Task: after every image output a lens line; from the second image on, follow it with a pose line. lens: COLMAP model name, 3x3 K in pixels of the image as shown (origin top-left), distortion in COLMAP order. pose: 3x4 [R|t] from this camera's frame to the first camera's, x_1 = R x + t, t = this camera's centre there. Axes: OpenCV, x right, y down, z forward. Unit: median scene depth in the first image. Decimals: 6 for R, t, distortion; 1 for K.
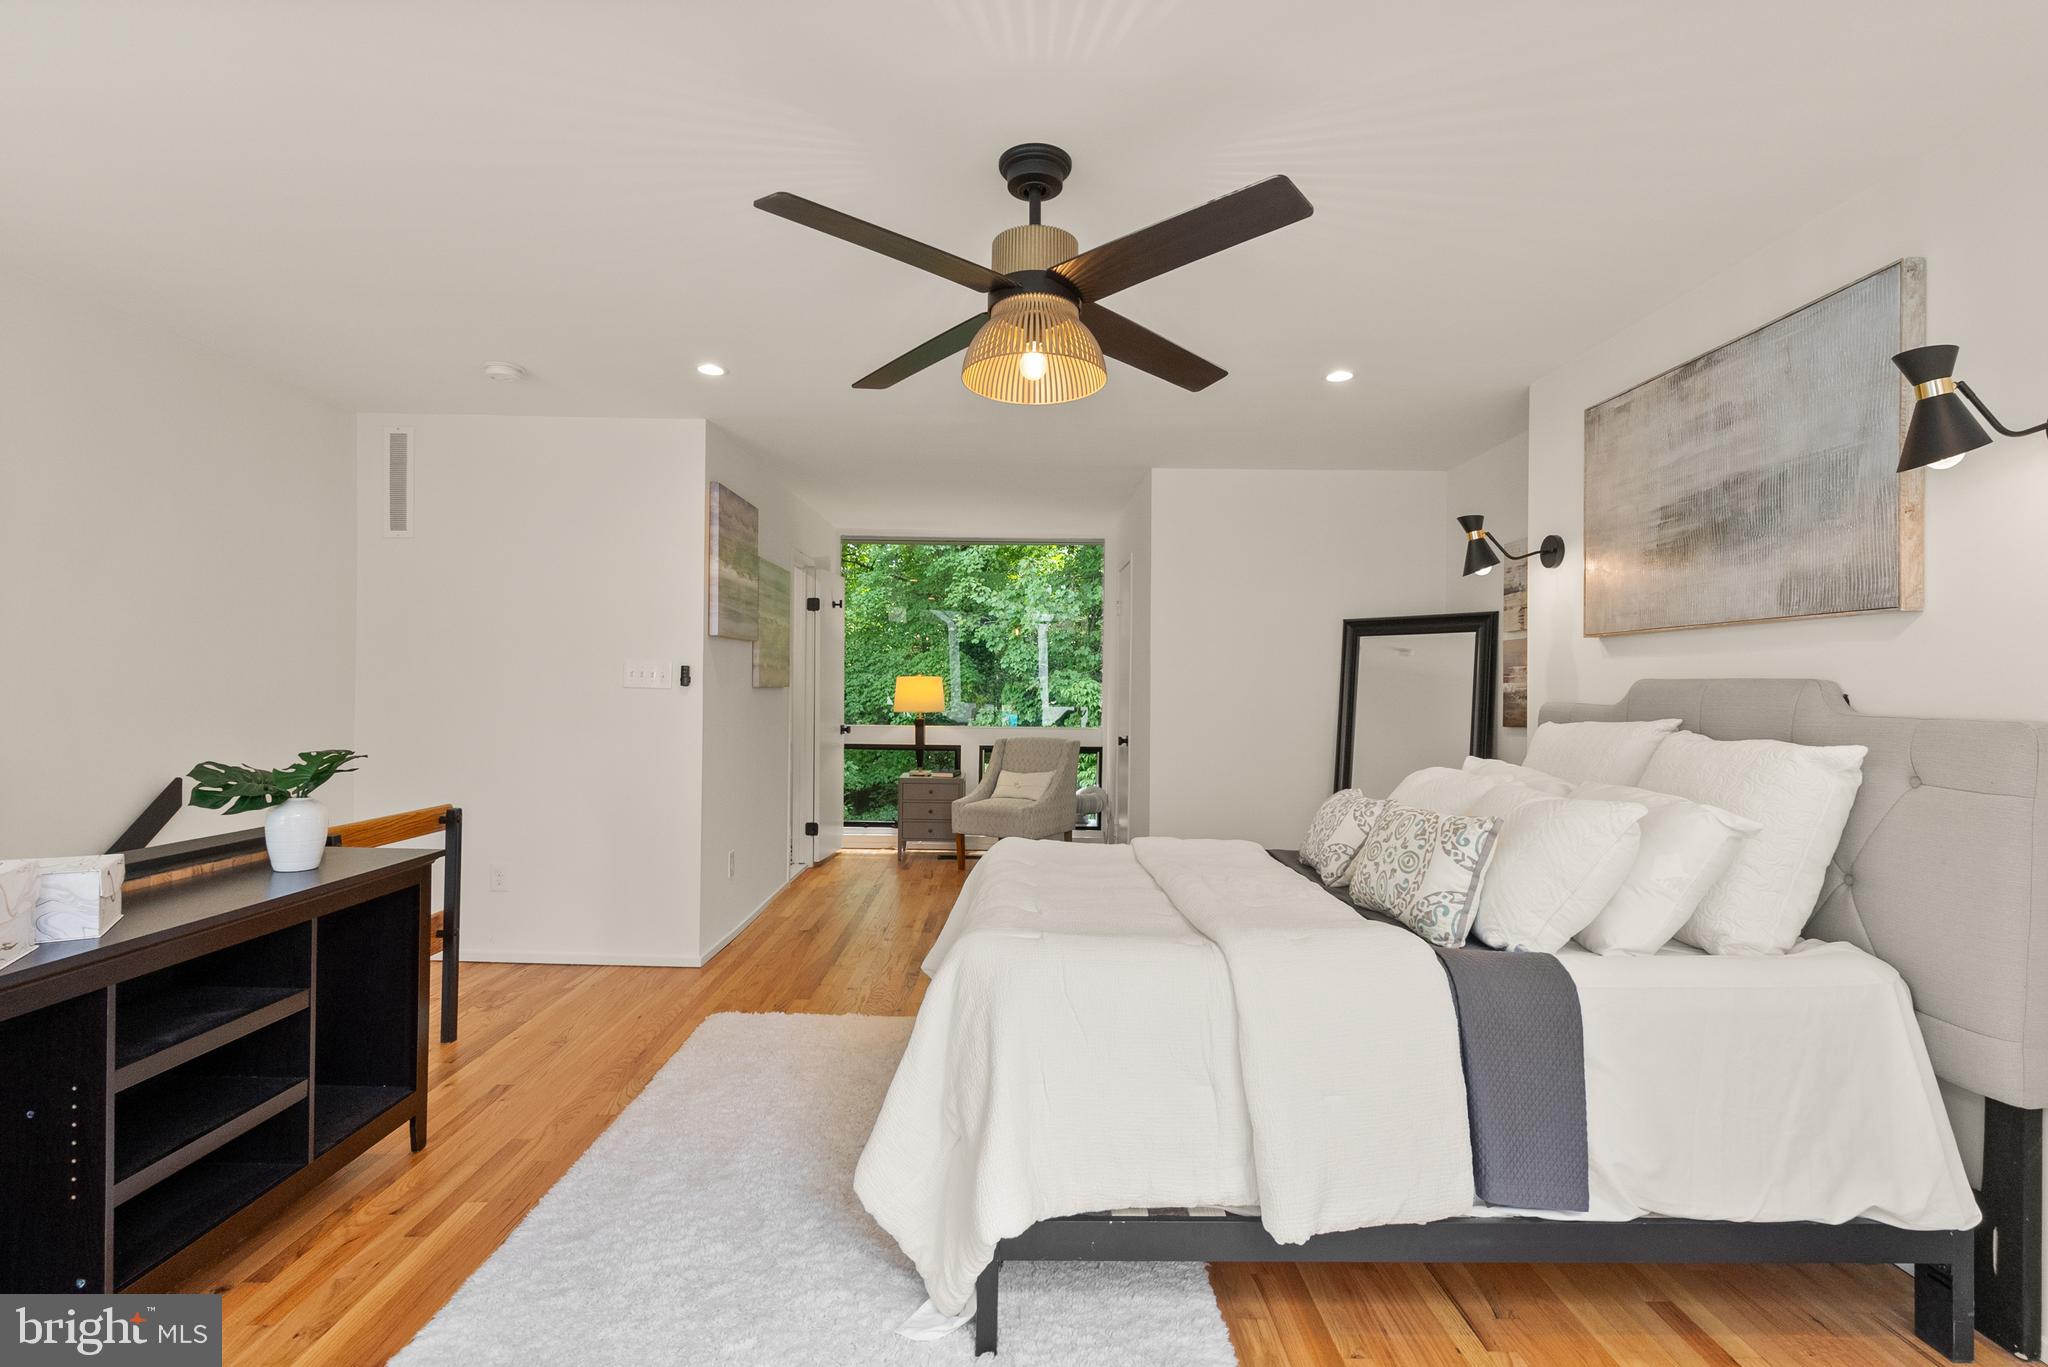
lens RADIAL K [[971.9, 0, 1016.5], [0, 971.9, 691.4], [0, 0, 1]] dist [0.000816, 0.000418]
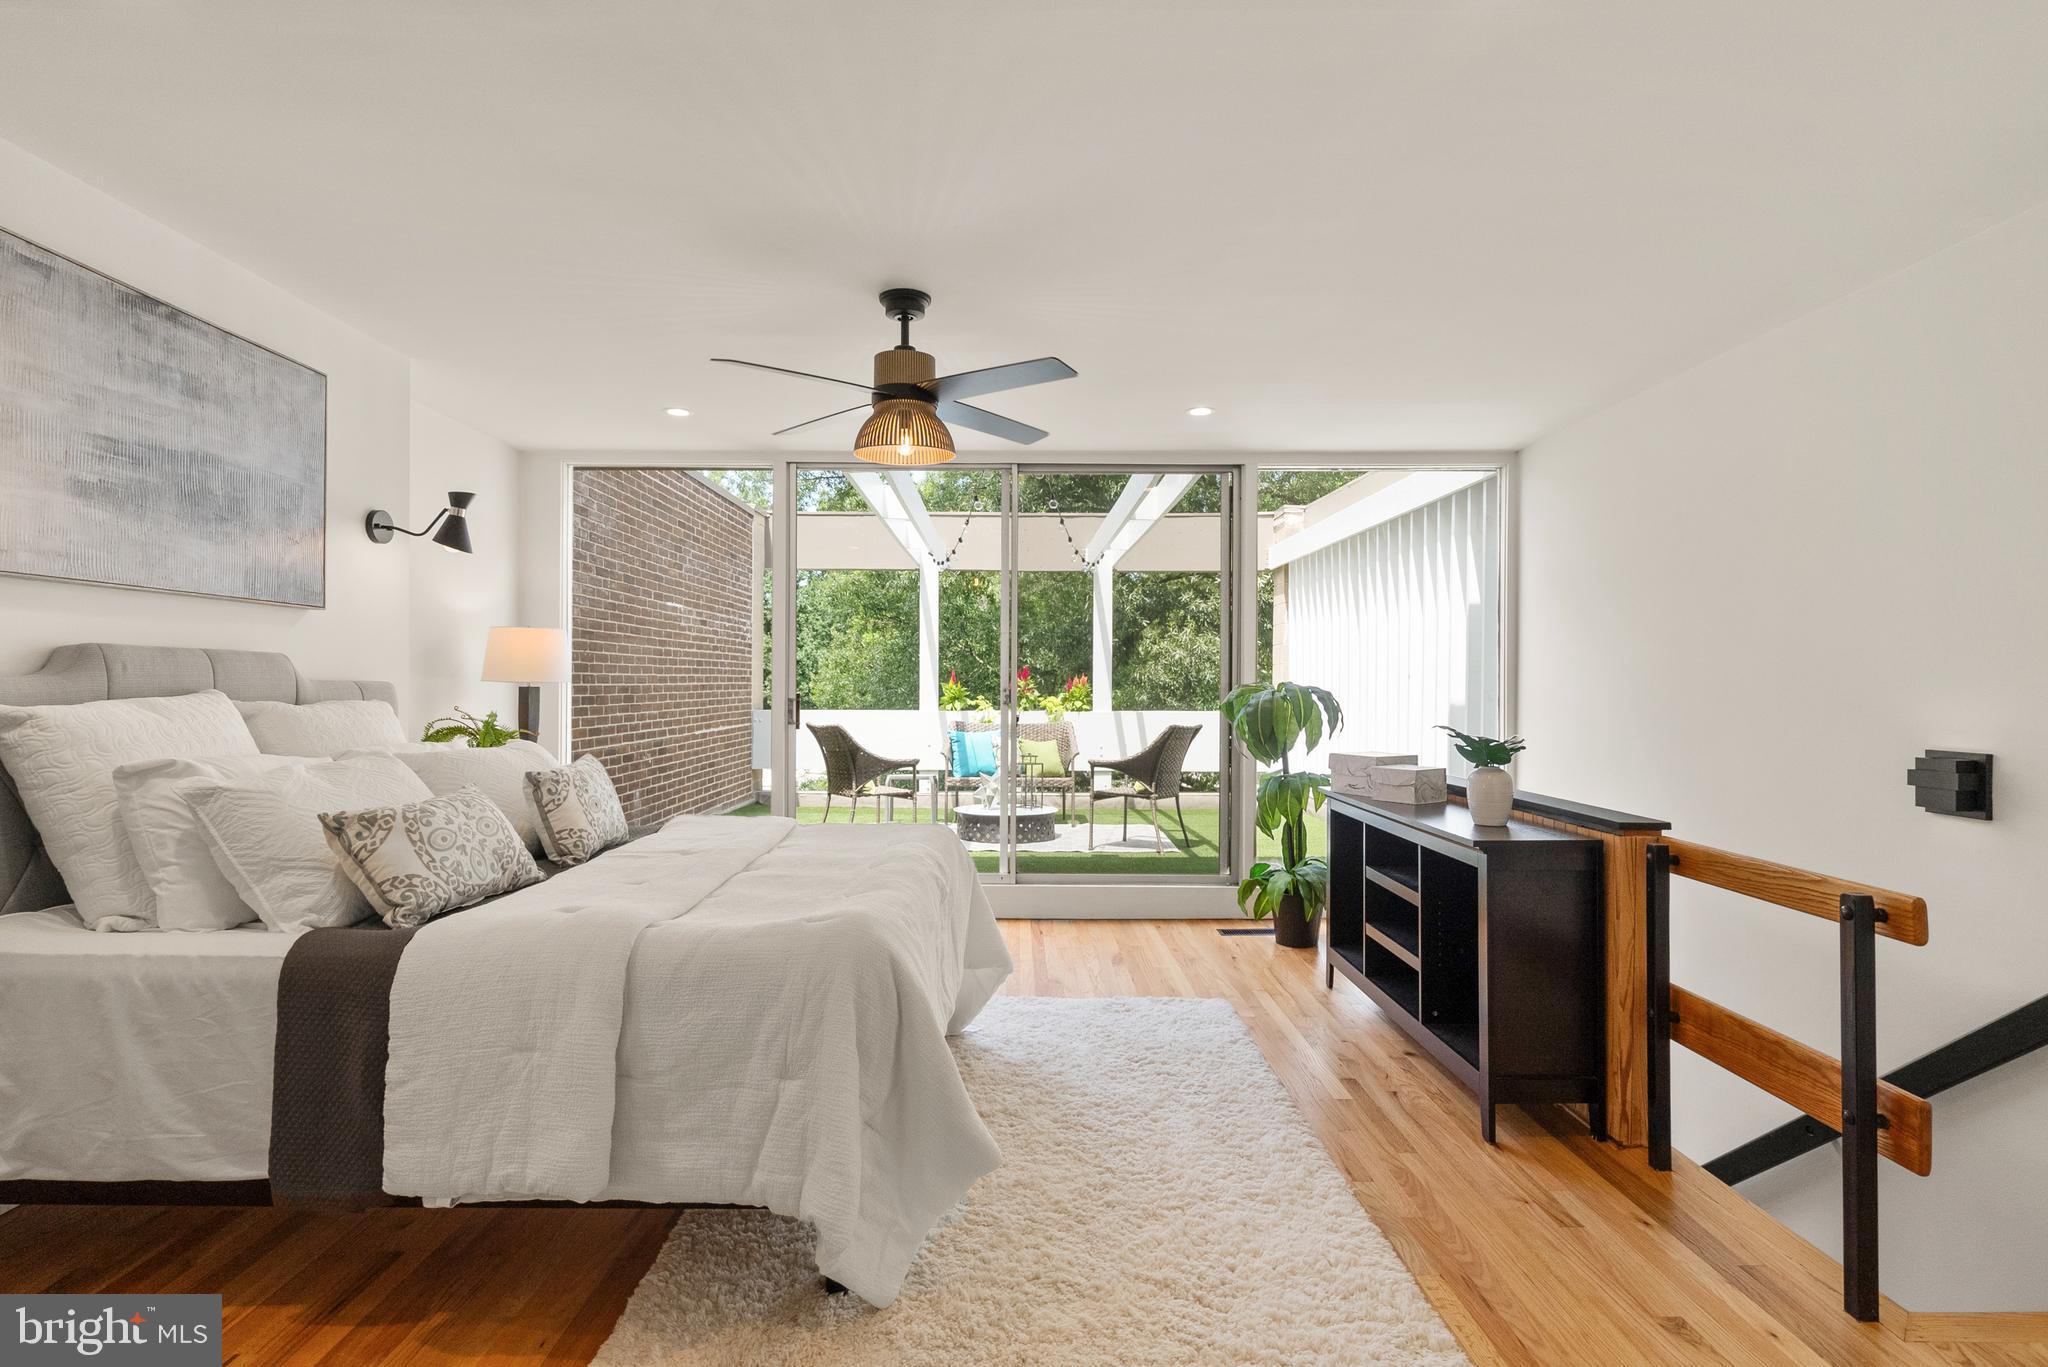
lens RADIAL K [[971.9, 0, 1016.5], [0, 971.9, 691.4], [0, 0, 1]] dist [0.000816, 0.000418]
pose [[-0.999796, -0.013483, 0.015028, -0.138011], [-0.013423, 0.999902, 0.004095, 0.015450], [-0.015082, 0.003892, -0.999879, 1.937711]]
